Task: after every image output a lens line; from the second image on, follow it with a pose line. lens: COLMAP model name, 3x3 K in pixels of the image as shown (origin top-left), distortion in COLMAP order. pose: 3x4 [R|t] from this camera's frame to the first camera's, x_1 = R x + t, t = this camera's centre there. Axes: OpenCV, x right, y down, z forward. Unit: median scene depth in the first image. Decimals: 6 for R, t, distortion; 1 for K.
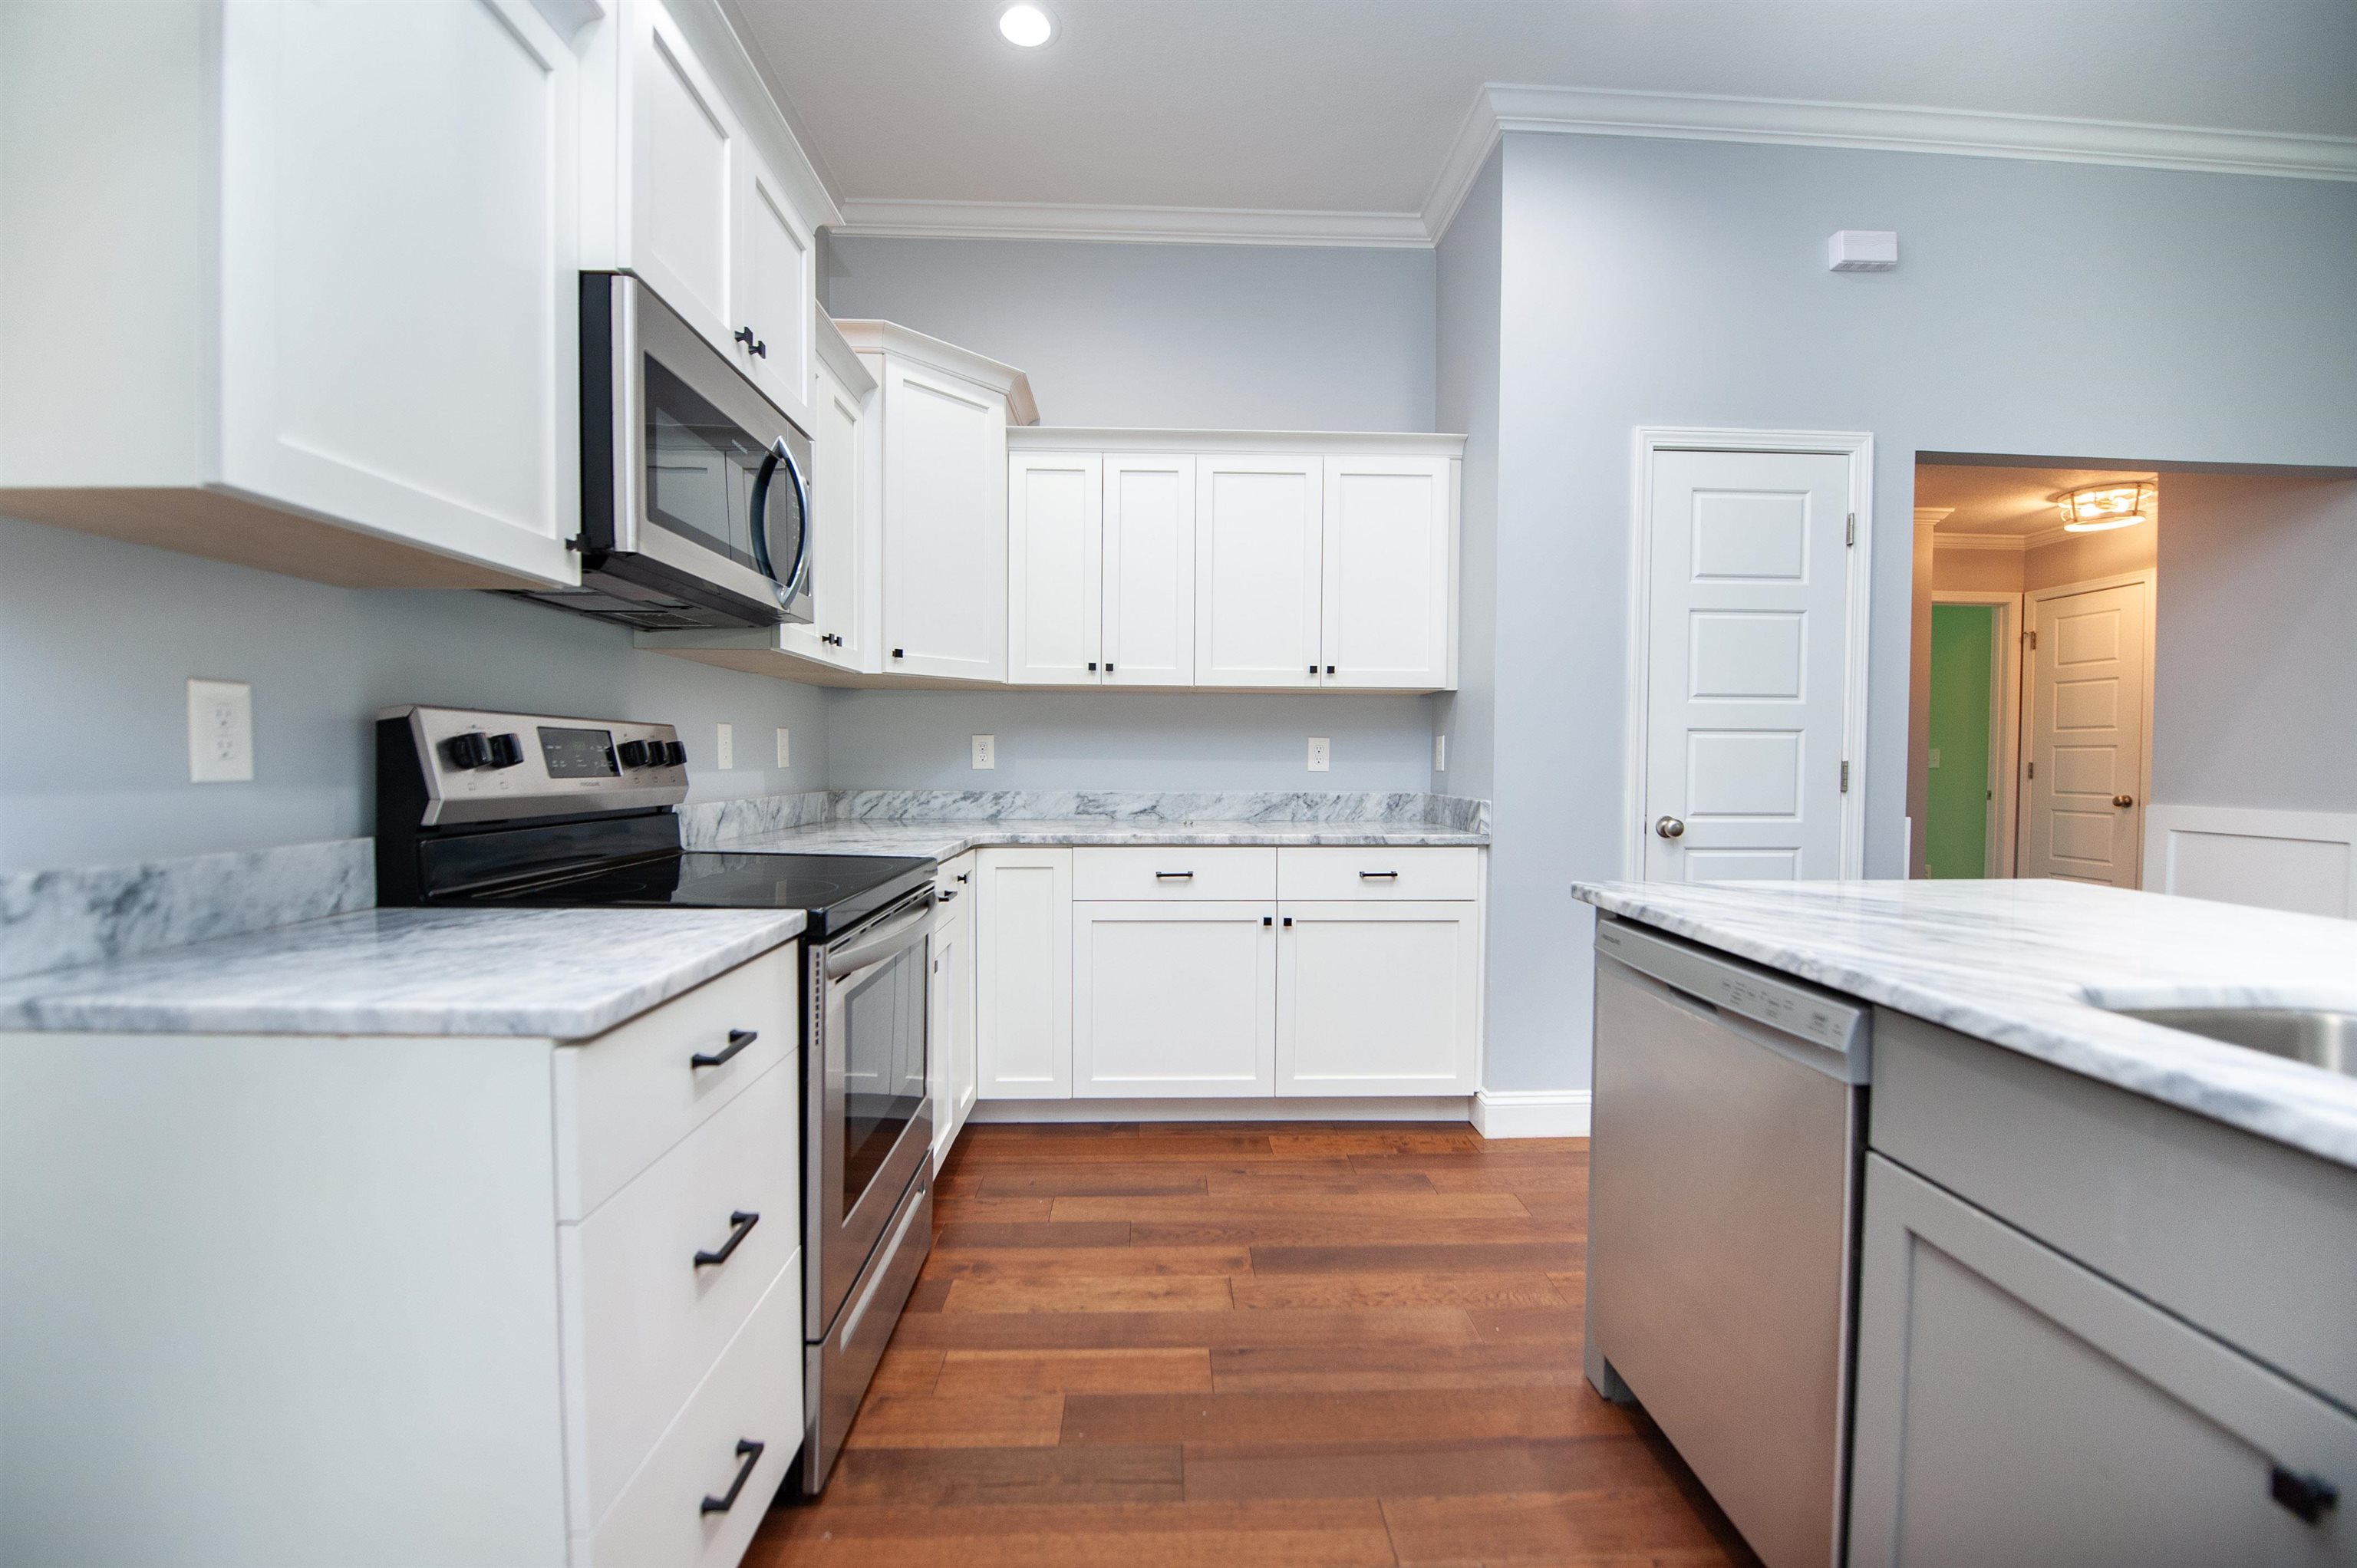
lens RADIAL K [[958.1, 0, 1187.5], [0, 958.1, 781.2], [0, 0, 1]] dist [-0.009846, -0.003545]
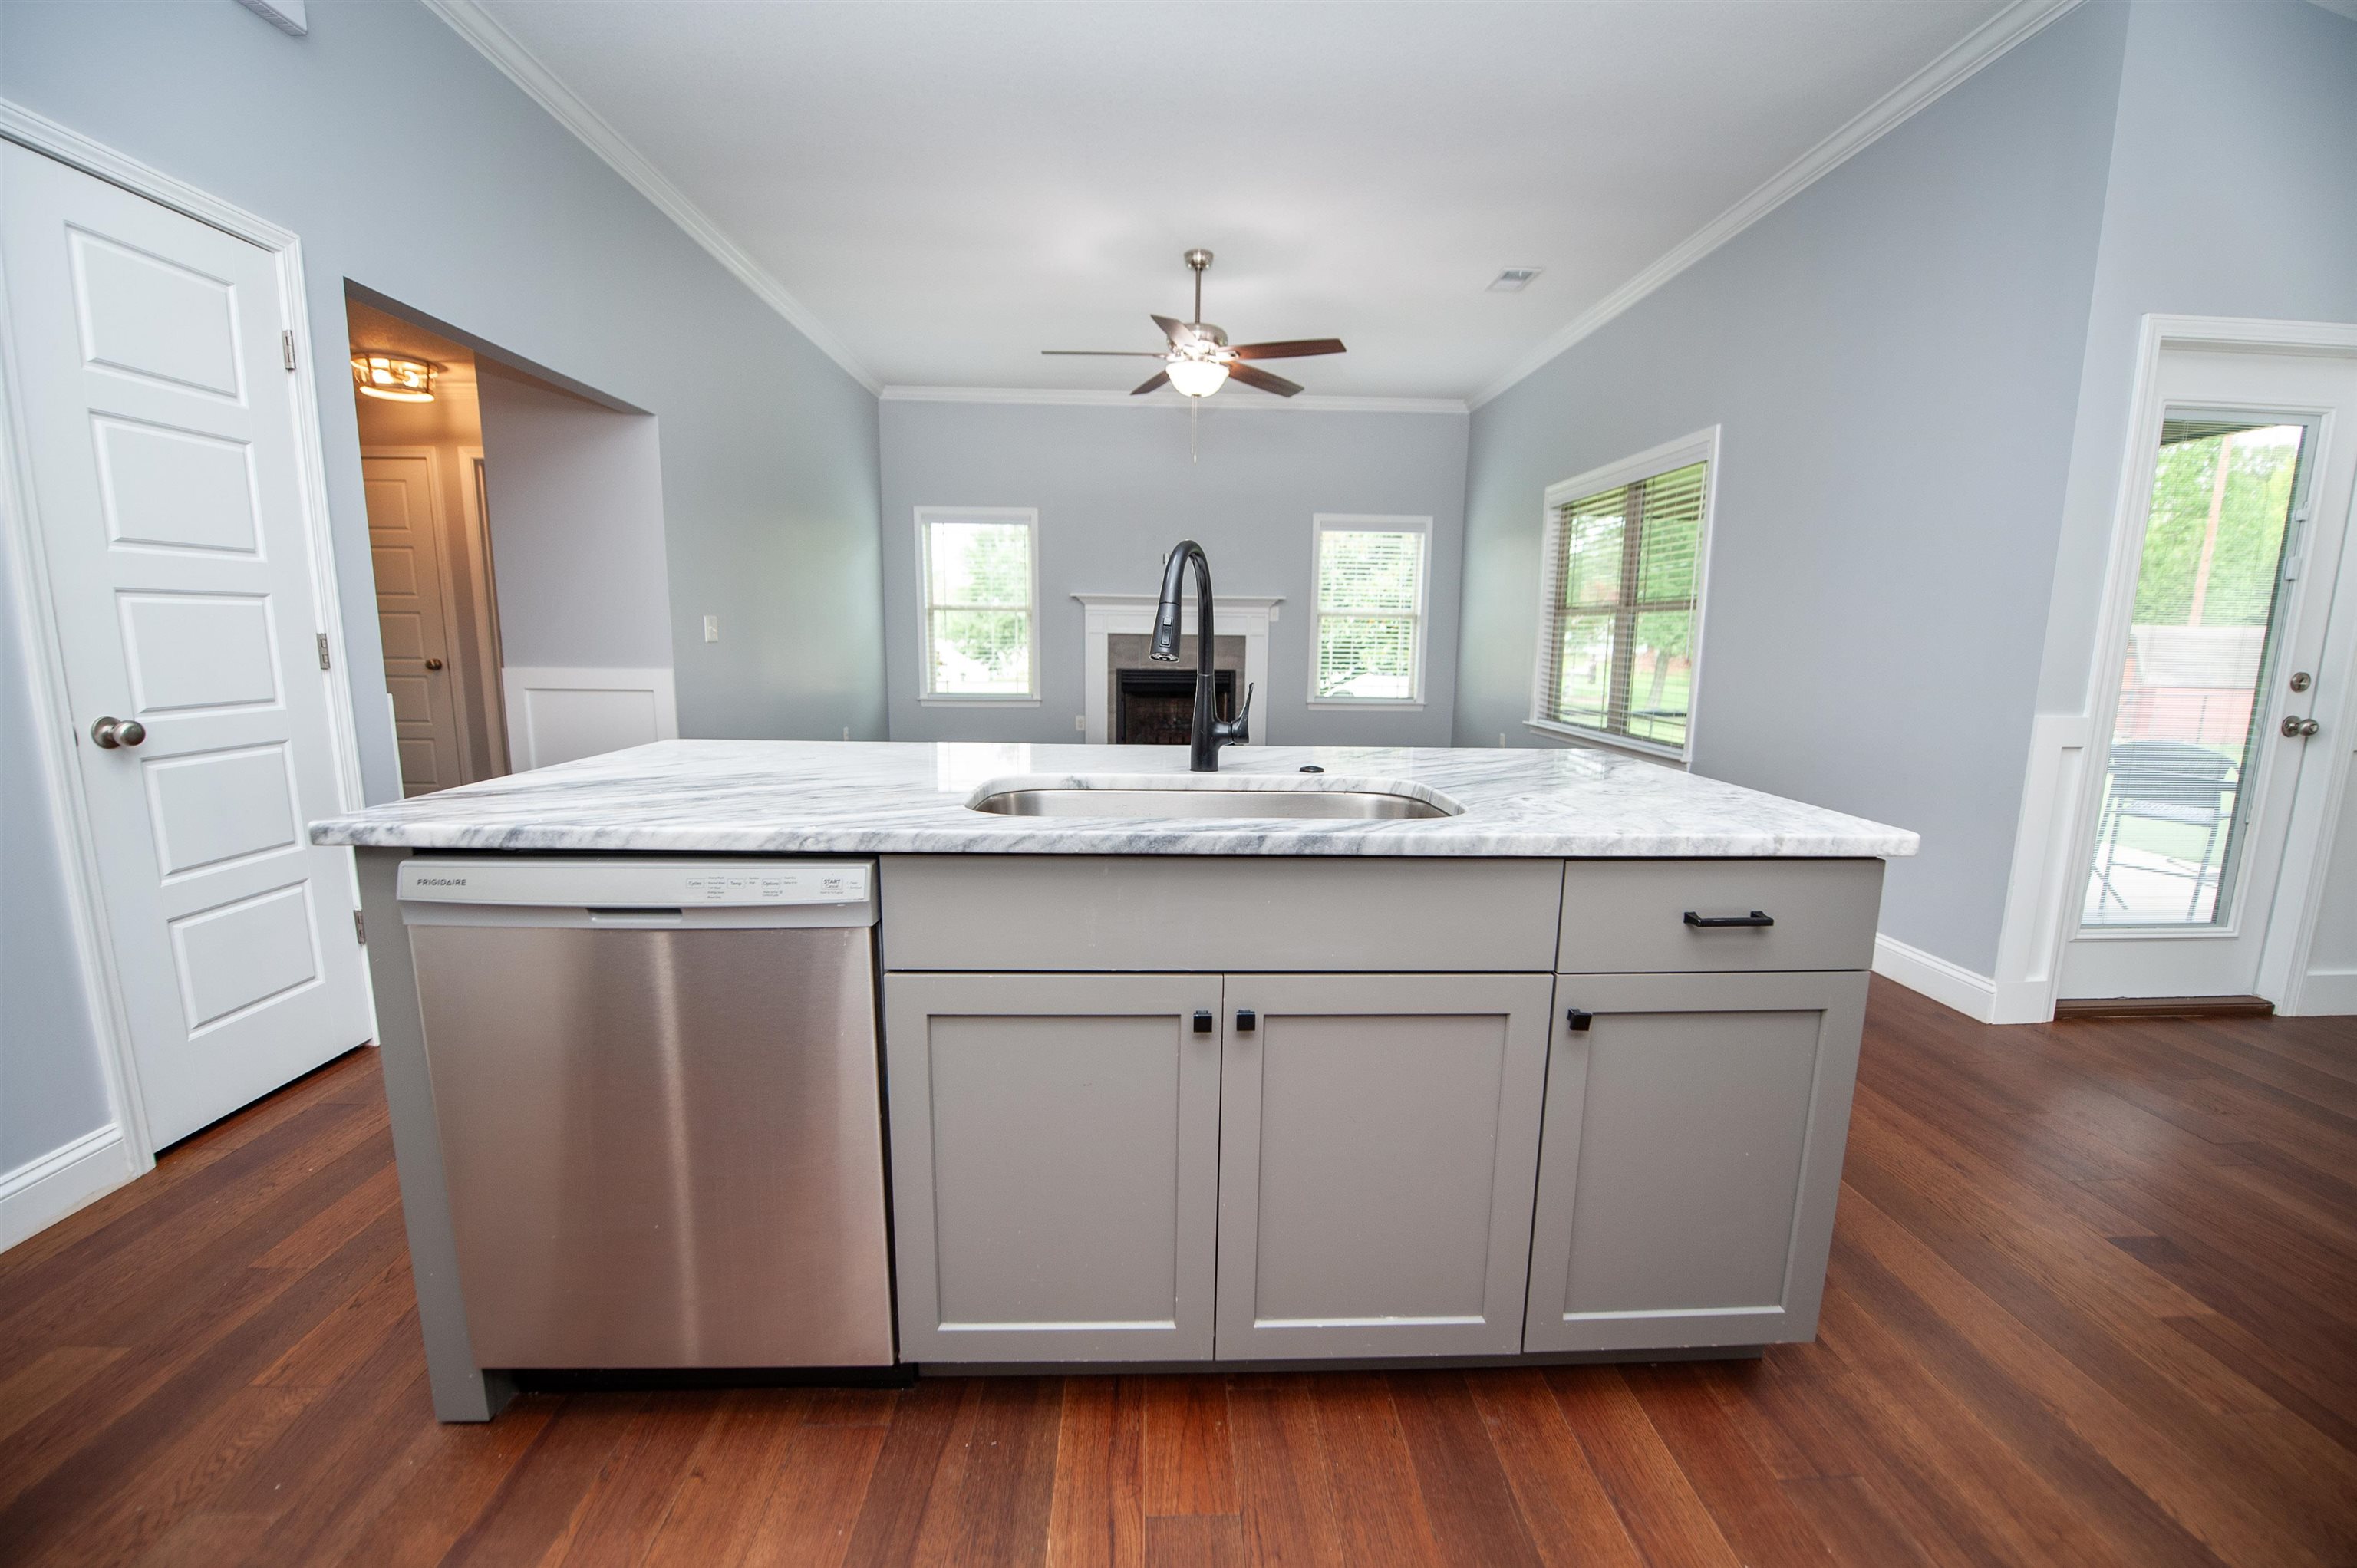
lens RADIAL K [[958.1, 0, 1178.2], [0, 958.1, 781.3], [0, 0, 1]] dist [-0.009846, -0.003545]
pose [[0.004738, -0.159217, 0.987232, -0.204562], [0.010899, 0.987193, 0.159158, -0.020825], [-0.999929, 0.010005, 0.006412, 0.274685]]
